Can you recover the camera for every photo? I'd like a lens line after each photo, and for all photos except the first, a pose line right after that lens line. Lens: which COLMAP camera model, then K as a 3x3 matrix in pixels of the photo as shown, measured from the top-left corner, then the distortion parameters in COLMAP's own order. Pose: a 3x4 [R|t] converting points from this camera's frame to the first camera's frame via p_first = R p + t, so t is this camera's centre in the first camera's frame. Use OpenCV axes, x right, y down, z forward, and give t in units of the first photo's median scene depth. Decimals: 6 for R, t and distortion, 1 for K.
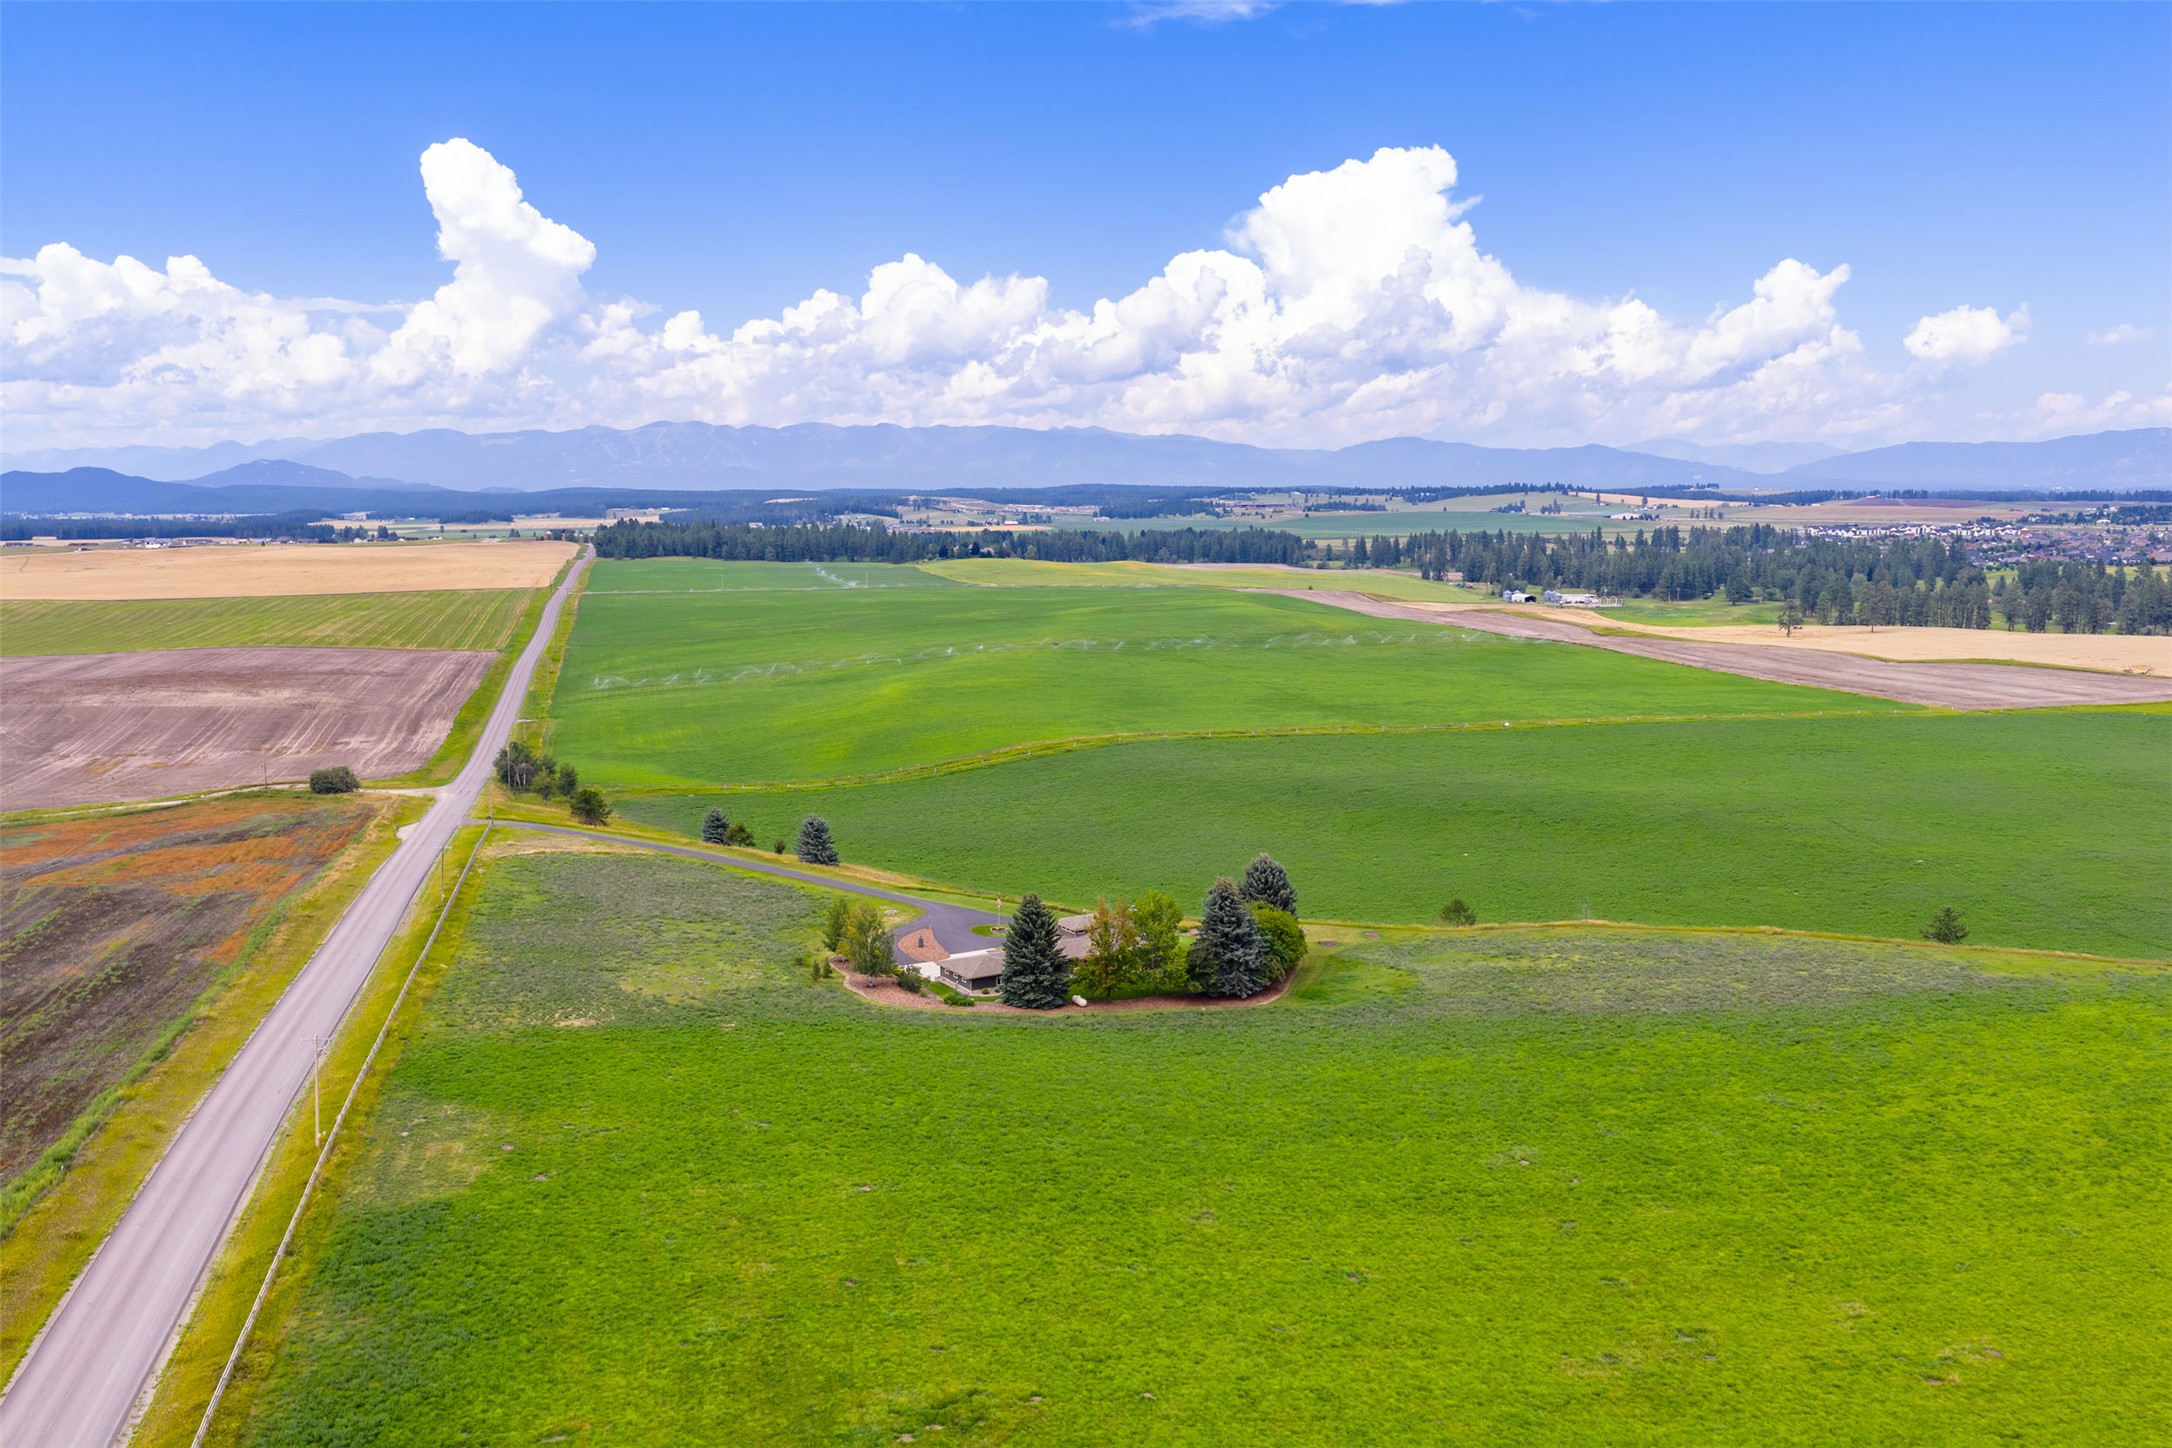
lens RADIAL K [[1954.5, 0, 1086.0], [0, 1954.5, 724.0], [0, 0, 1]] dist [0.040579, -0.086312]
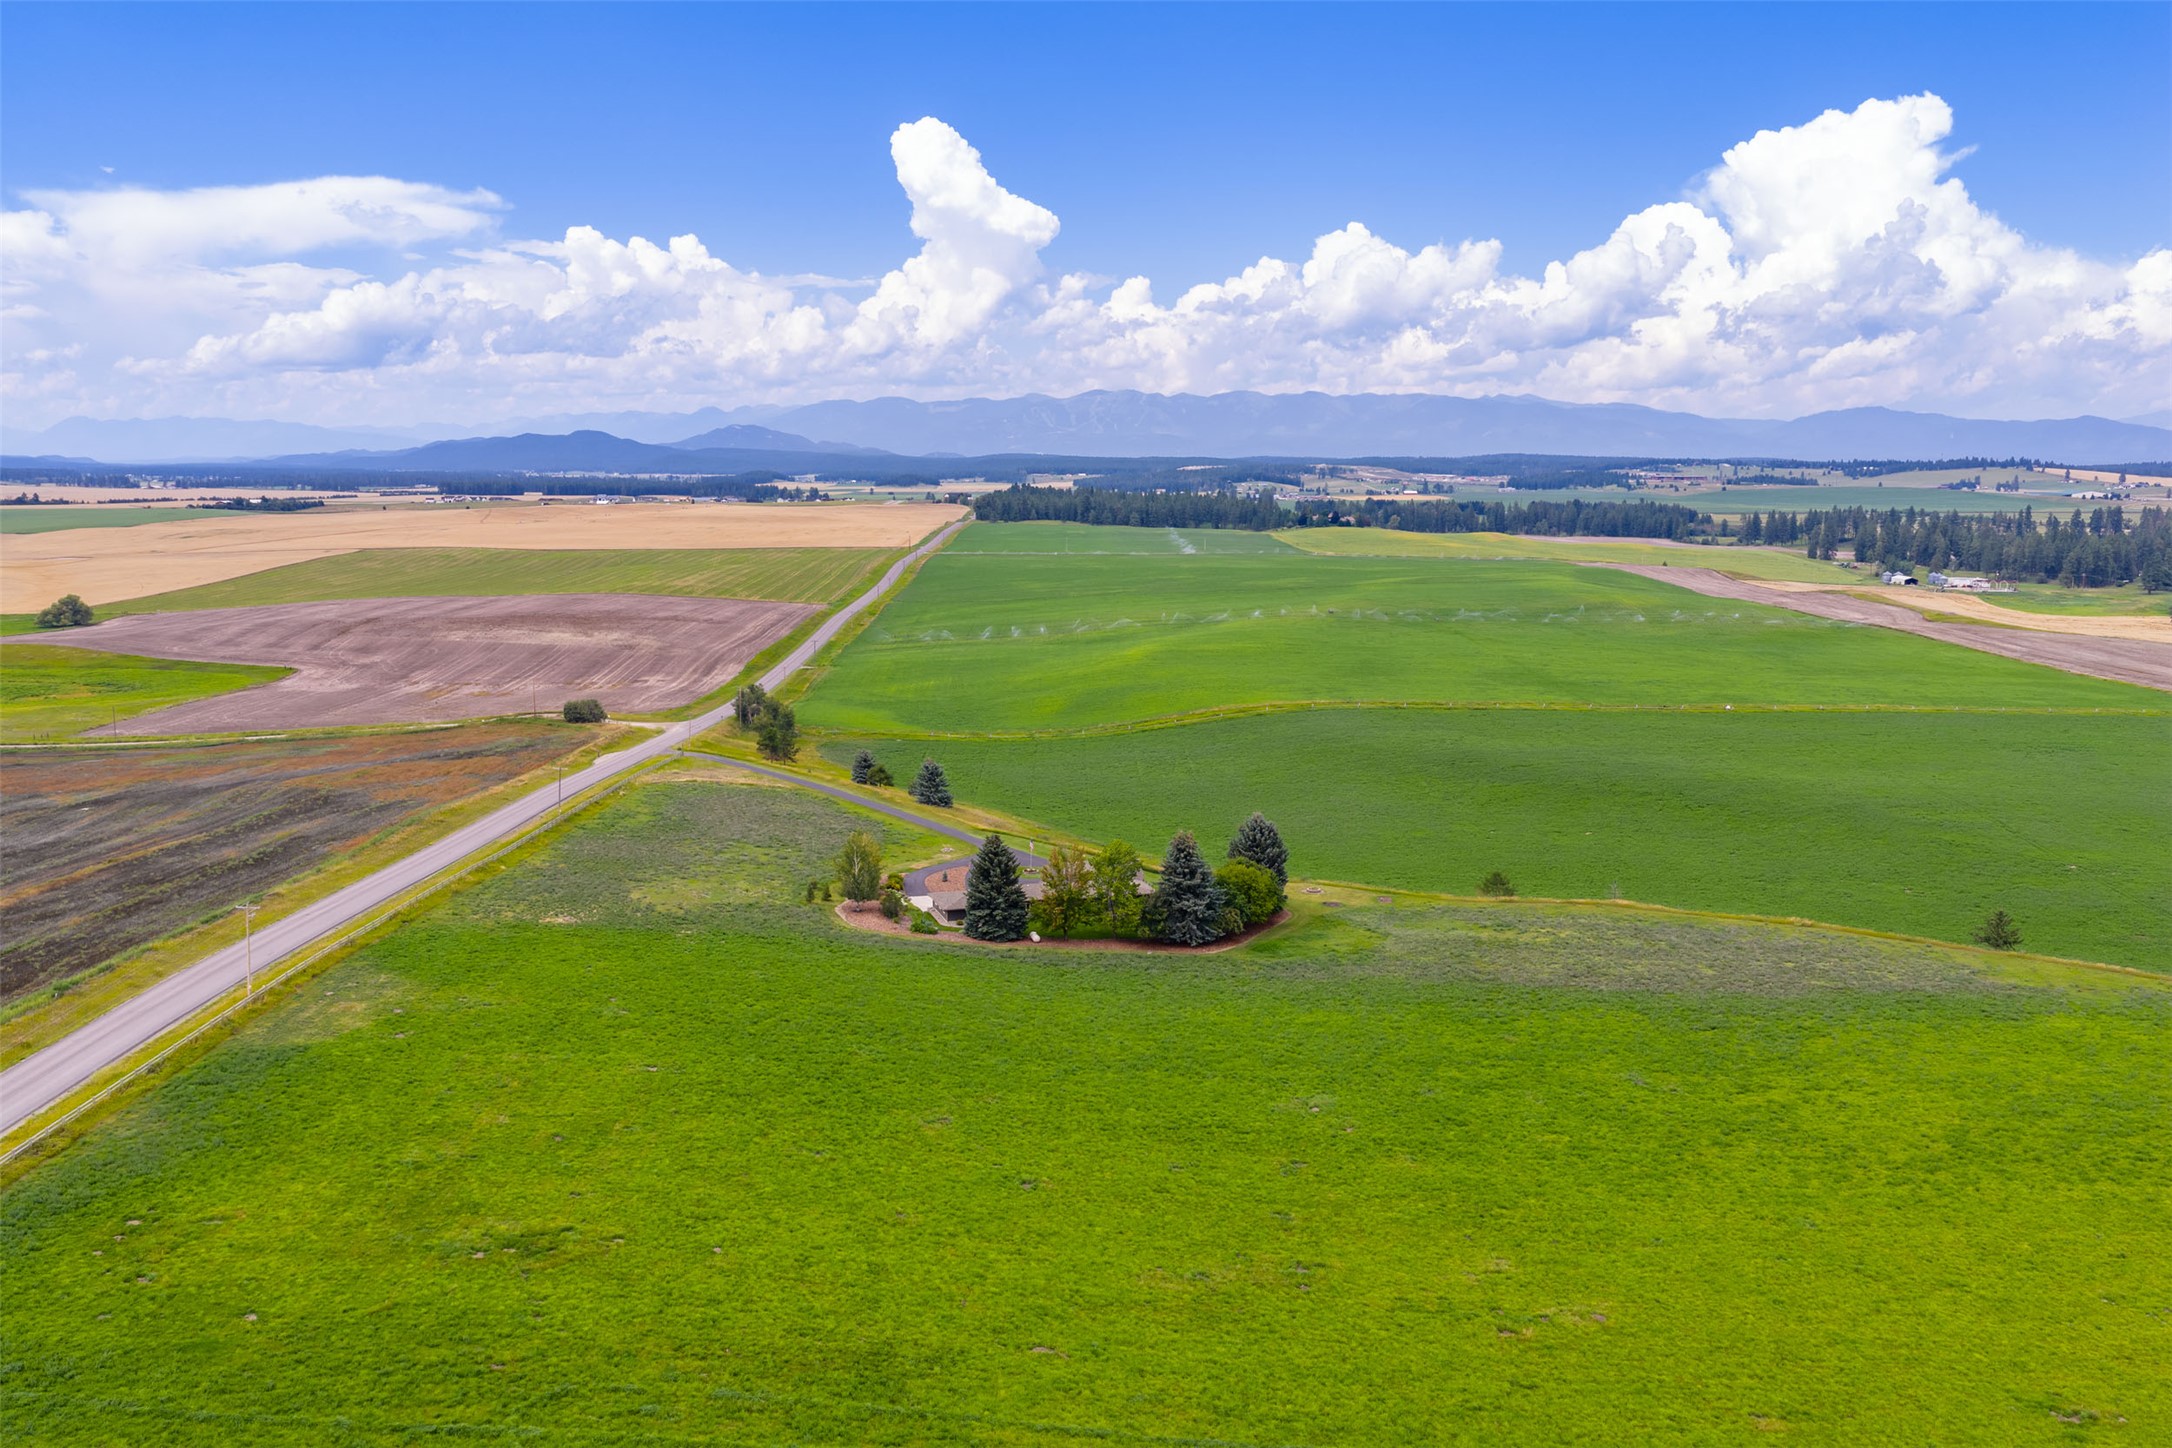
lens RADIAL K [[1954.5, 0, 1086.0], [0, 1954.5, 724.0], [0, 0, 1]] dist [0.040579, -0.086312]
pose [[0.968359, 0.043903, -0.245670, 0.126014], [-0.039915, 0.998978, 0.021188, 0.000453], [0.246349, -0.010712, 0.969122, -0.013933]]
